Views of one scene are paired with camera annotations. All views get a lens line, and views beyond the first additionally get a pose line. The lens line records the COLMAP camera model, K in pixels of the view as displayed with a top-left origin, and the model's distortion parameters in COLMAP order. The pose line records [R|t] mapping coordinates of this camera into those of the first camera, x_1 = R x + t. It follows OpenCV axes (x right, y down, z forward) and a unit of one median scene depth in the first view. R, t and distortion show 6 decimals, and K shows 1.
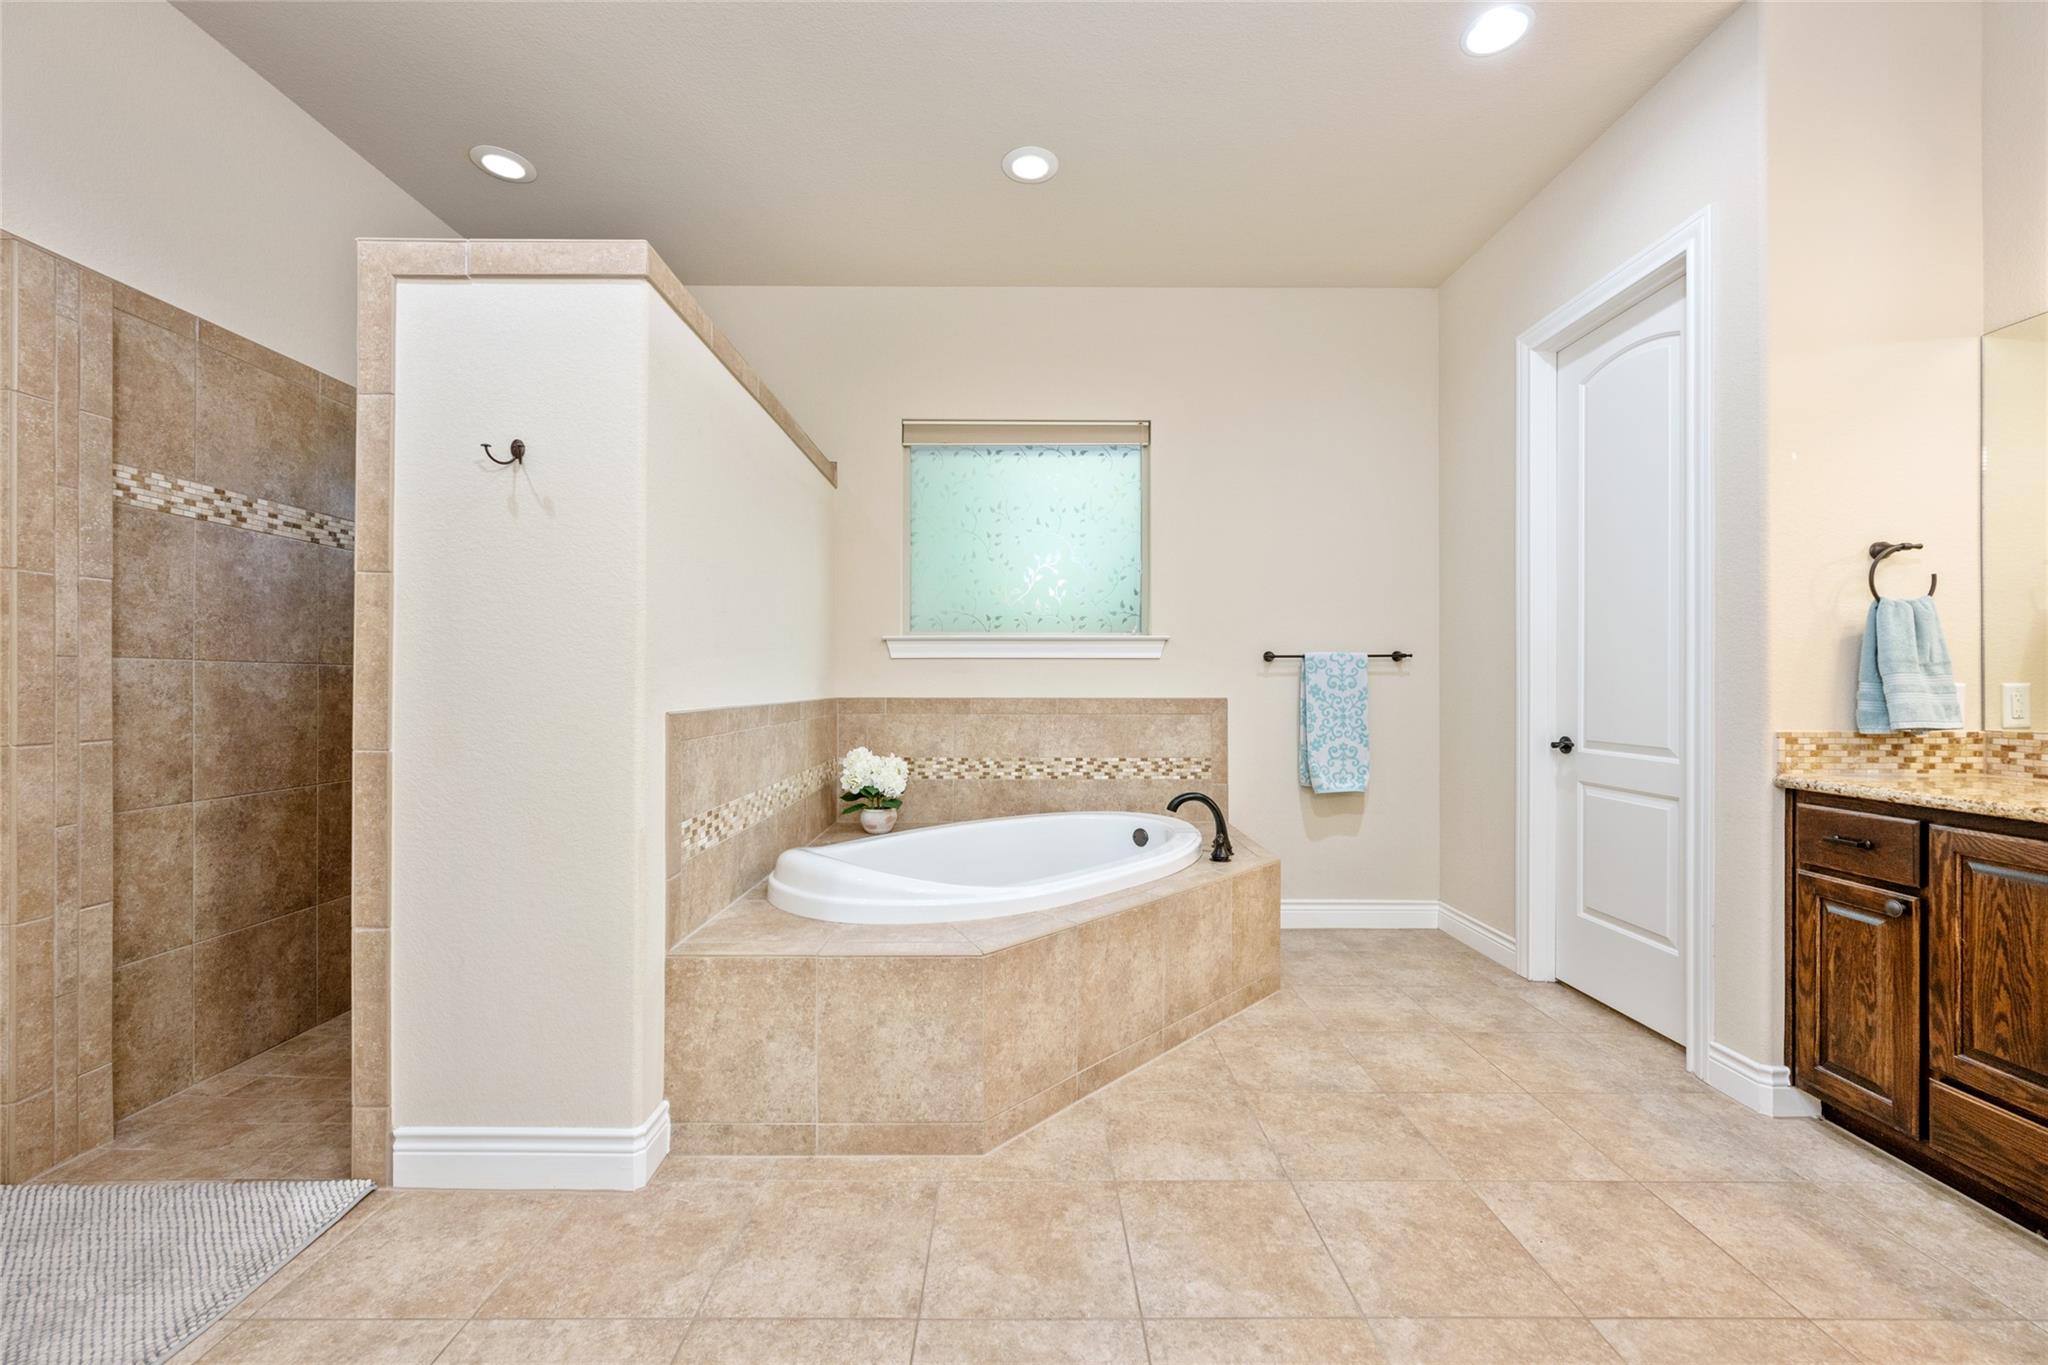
lens RADIAL K [[807.0, 0, 1024.0], [0, 807.0, 682.5], [0, 0, 1]] dist [-0.000509, -0.000088]
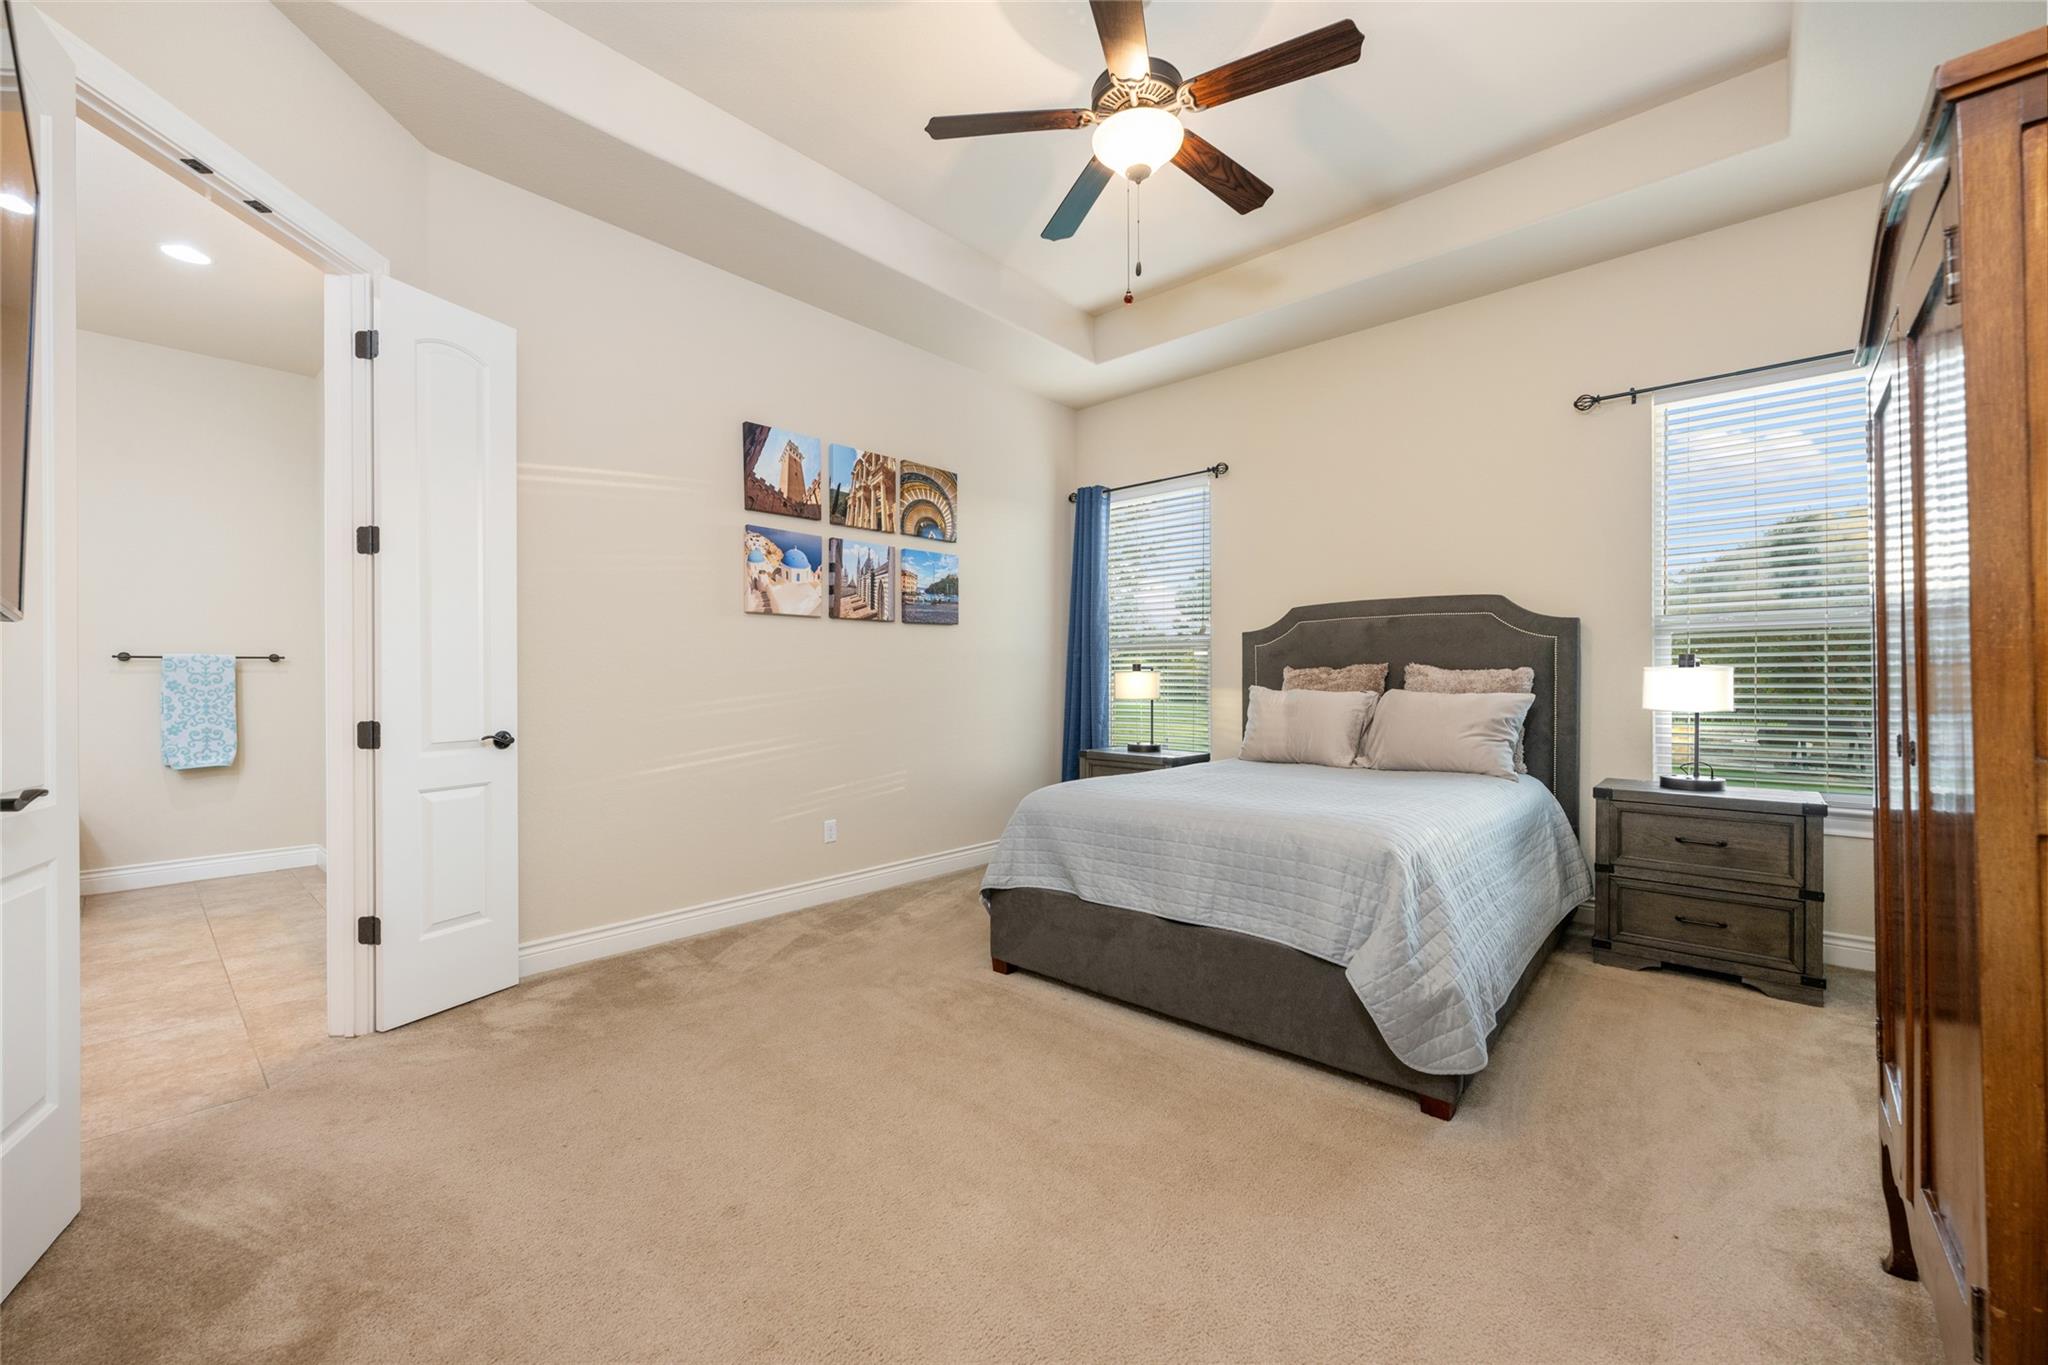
lens RADIAL K [[807.0, 0, 1024.0], [0, 807.0, 682.5], [0, 0, 1]] dist [-0.000509, -0.000088]
pose [[0.669004, -0.008071, 0.743215, 0.314775], [0.001711, 0.999955, 0.009319, -0.003806], [-0.743257, -0.004962, 0.668987, -0.763509]]
